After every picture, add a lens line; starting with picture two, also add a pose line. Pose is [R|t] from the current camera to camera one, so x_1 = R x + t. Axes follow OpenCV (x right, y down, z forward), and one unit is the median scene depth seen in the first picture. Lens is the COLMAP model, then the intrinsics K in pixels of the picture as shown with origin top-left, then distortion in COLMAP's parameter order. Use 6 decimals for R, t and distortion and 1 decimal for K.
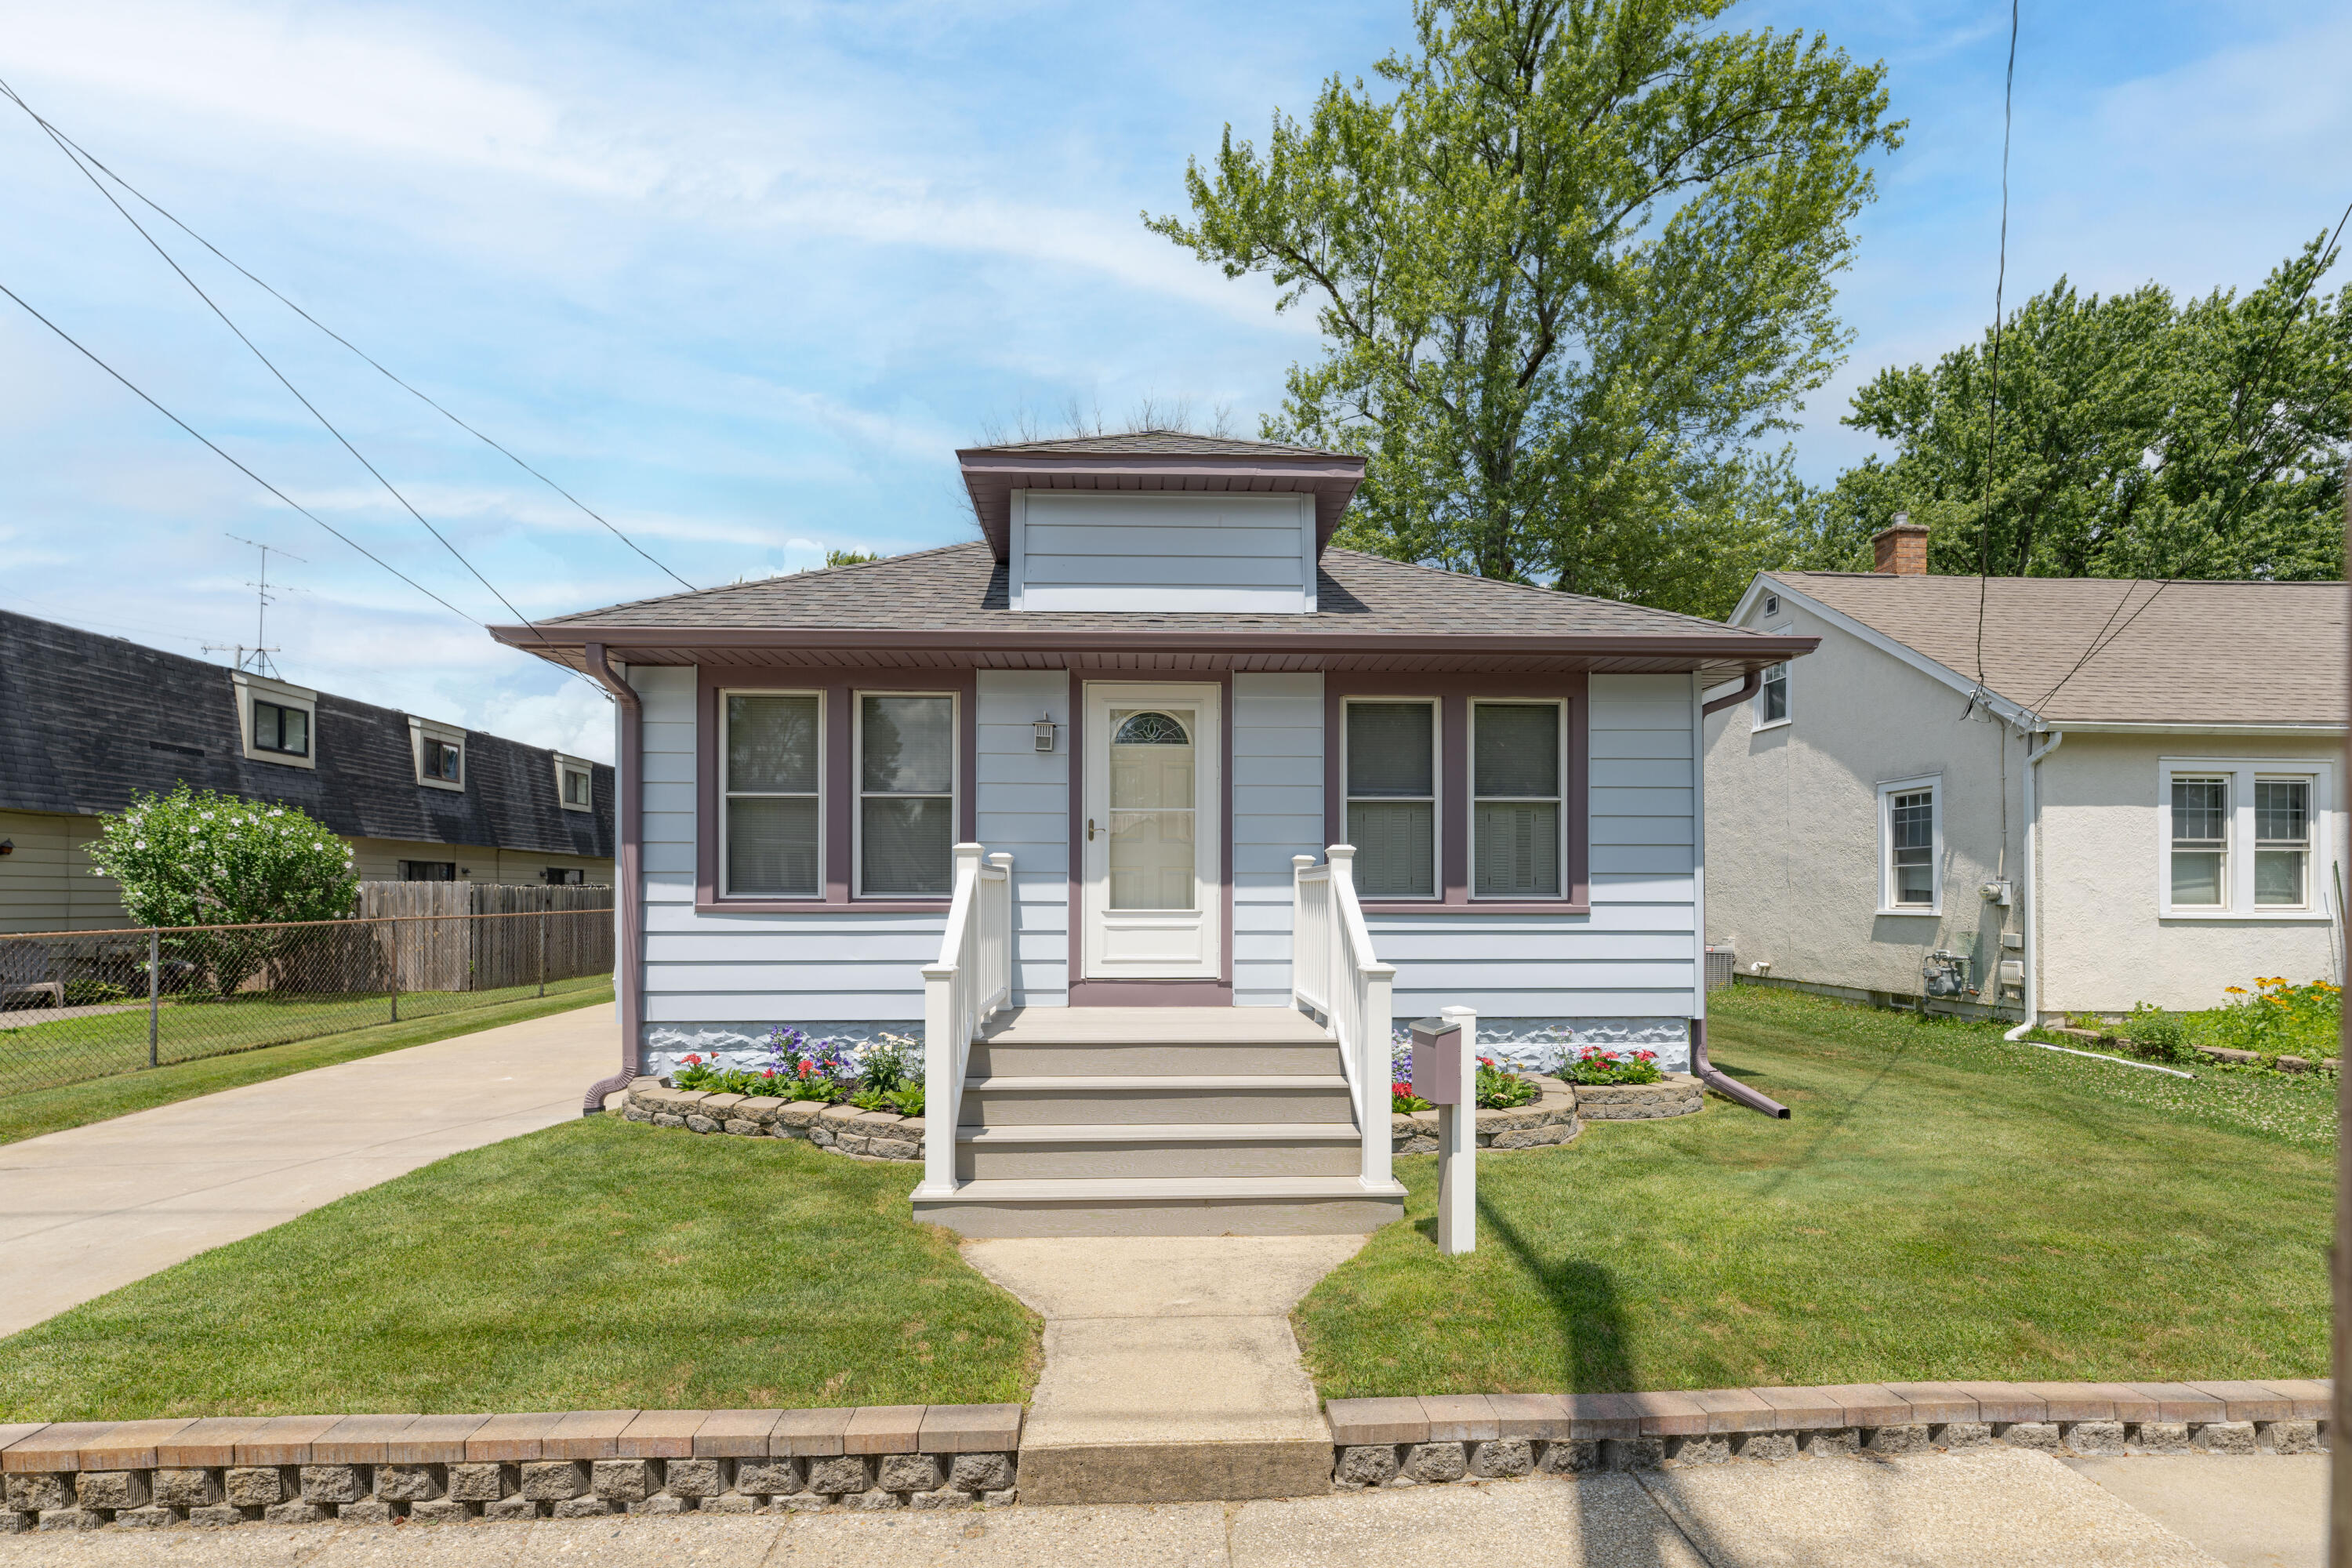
lens RADIAL K [[999.5, 0, 1181.1], [0, 999.5, 881.3], [0, 0, 1]] dist [-0.001881, -0.000237]
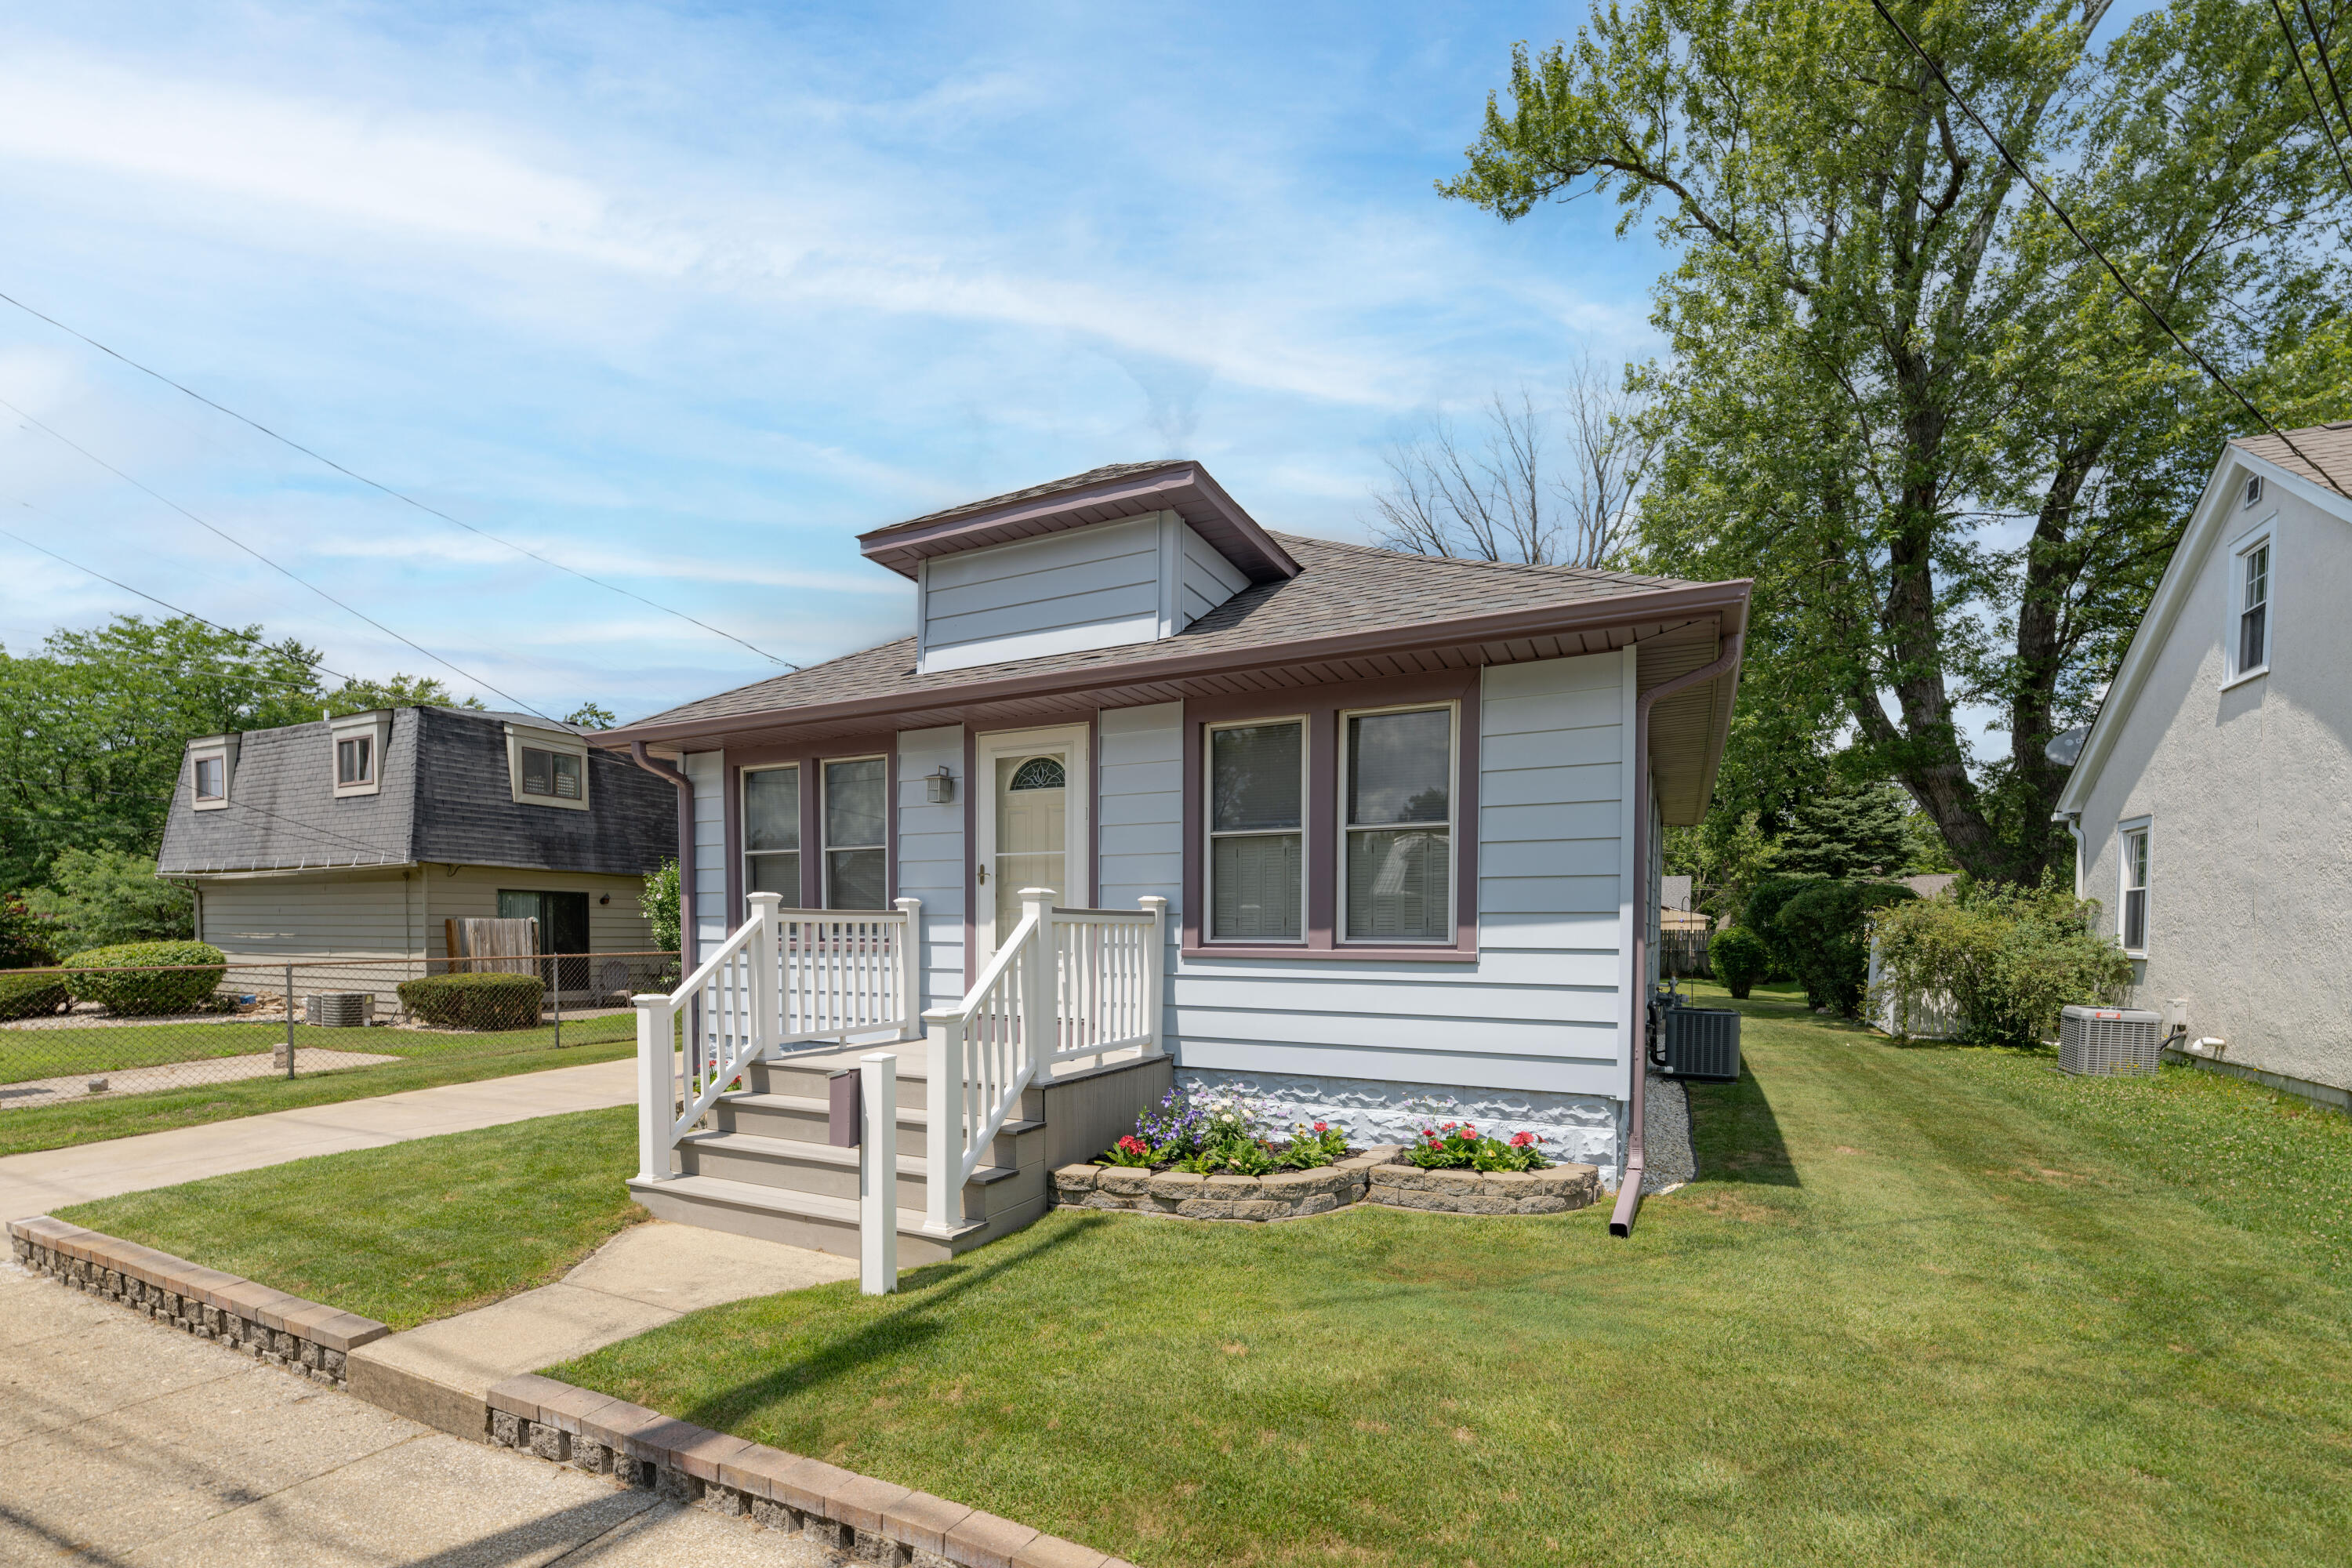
lens RADIAL K [[1018.4, 0, 1177.0], [0, 1018.4, 966.1], [0, 0, 1]] dist [-0.002078, -0.000009]
pose [[0.876524, 0.019288, -0.480971, 0.604620], [0.004245, 0.998848, 0.047792, -0.005478], [0.481339, -0.043933, 0.875433, 0.149711]]
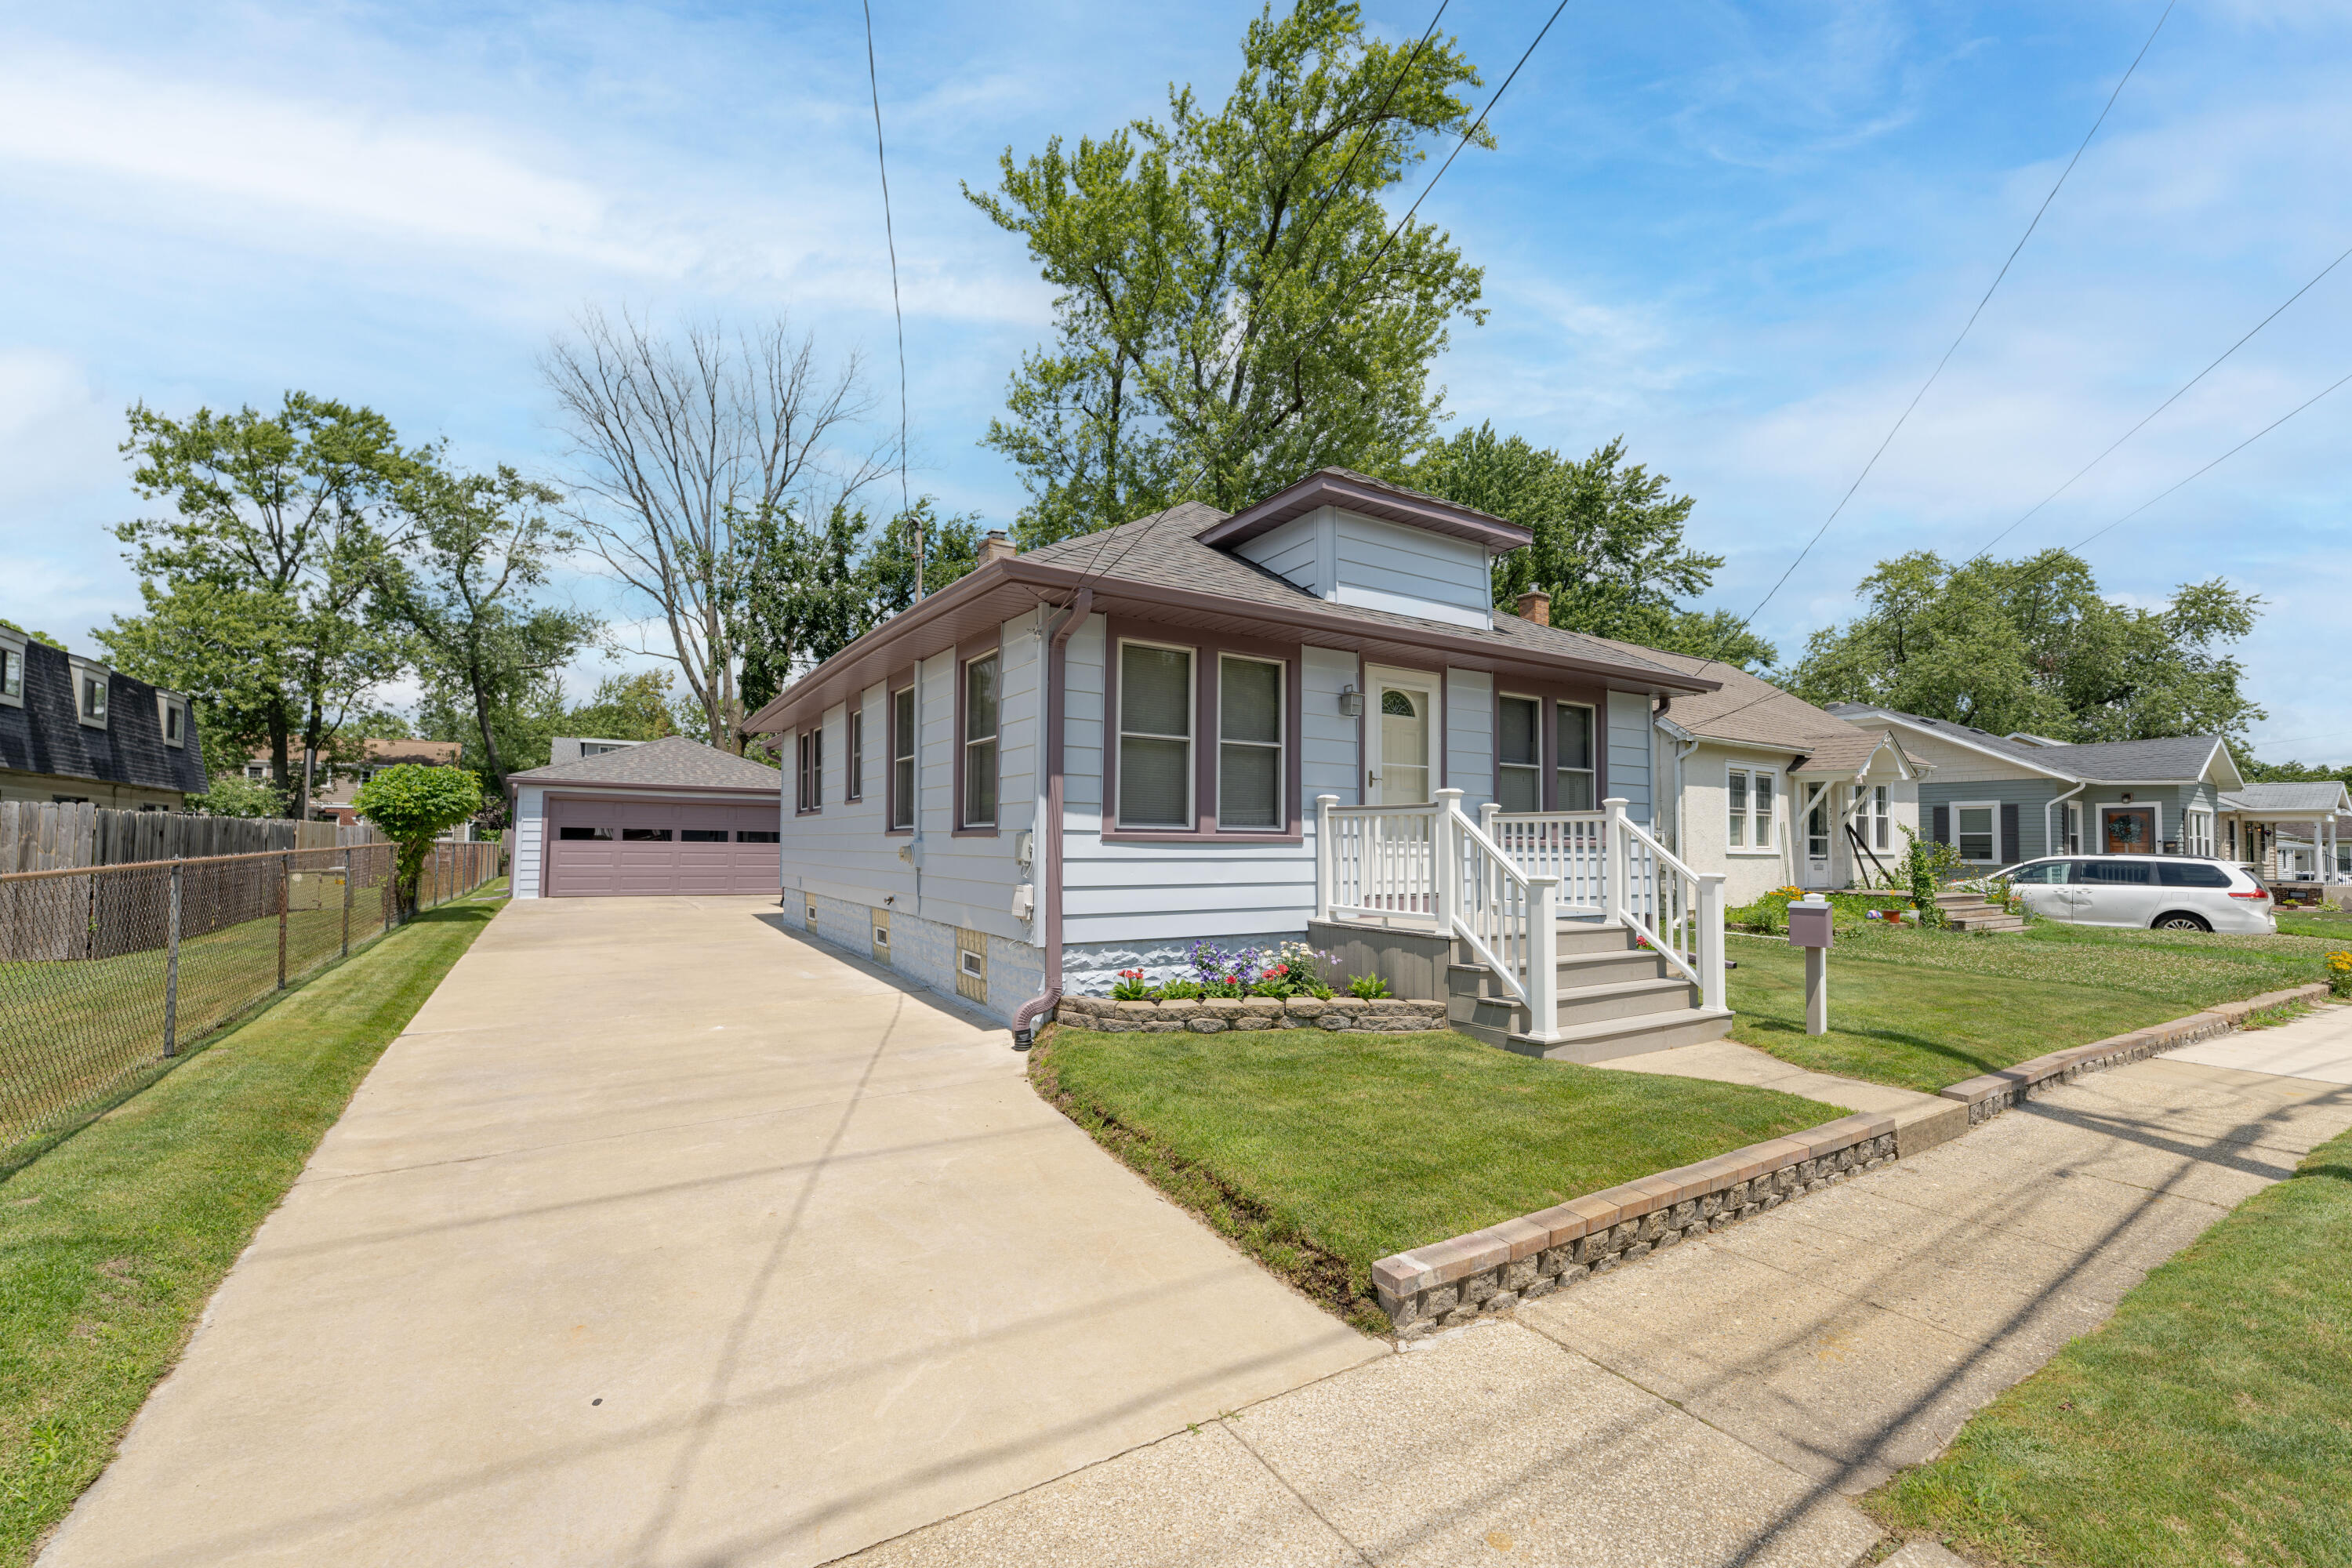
lens RADIAL K [[954.1, 0, 1174.8], [0, 954.1, 817.0], [0, 0, 1]] dist [-0.004457, -0.000352]
pose [[0.871351, 0.020786, 0.490219, -0.893462], [-0.014614, 0.999758, -0.016415, 0.020572], [-0.490442, 0.007139, 0.871445, 0.061442]]
